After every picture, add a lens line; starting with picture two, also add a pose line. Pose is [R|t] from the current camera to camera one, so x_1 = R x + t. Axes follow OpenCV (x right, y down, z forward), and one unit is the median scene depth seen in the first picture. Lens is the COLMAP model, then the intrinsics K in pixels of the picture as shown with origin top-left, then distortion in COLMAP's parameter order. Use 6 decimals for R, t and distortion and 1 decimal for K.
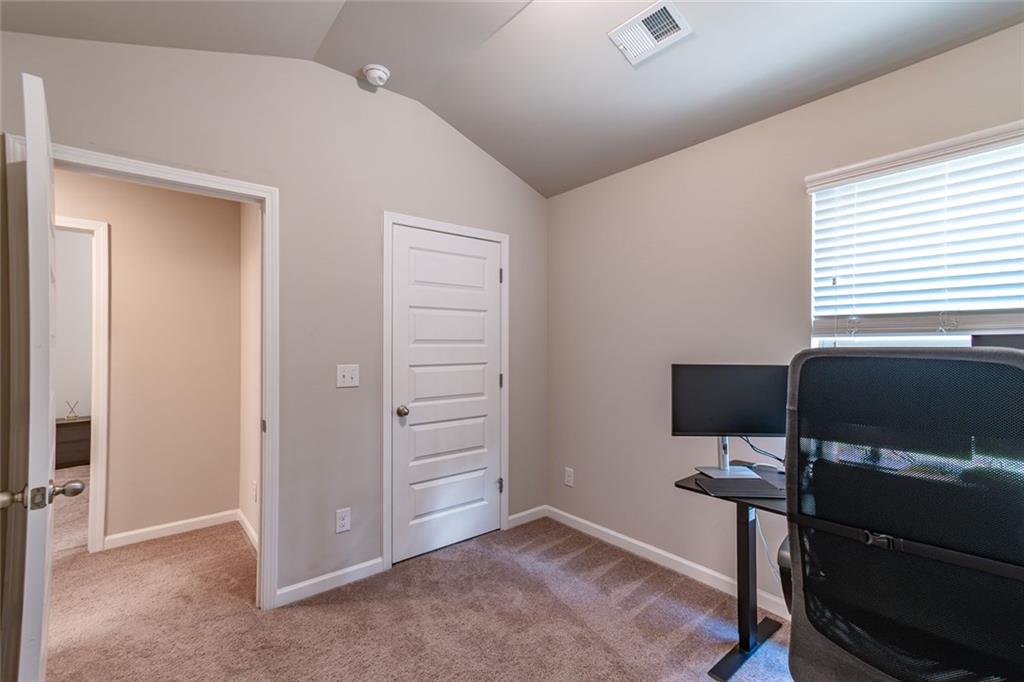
lens RADIAL K [[461.8, 0, 515.2], [0, 461.8, 344.1], [0, 0, 1]] dist [0.001543, 0.000260]
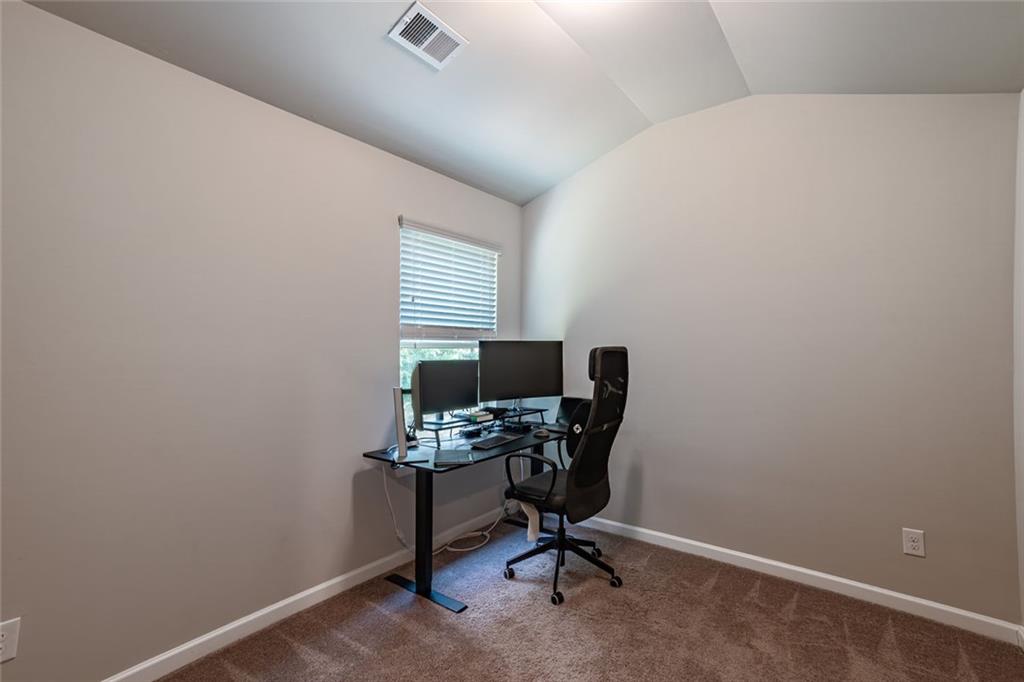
lens RADIAL K [[461.8, 0, 515.2], [0, 461.8, 344.1], [0, 0, 1]] dist [0.001543, 0.000260]
pose [[-0.233240, -0.003278, 0.972414, -0.726223], [-0.013099, 0.999914, 0.000228, -0.006093], [-0.972331, -0.012684, -0.233263, 1.026824]]
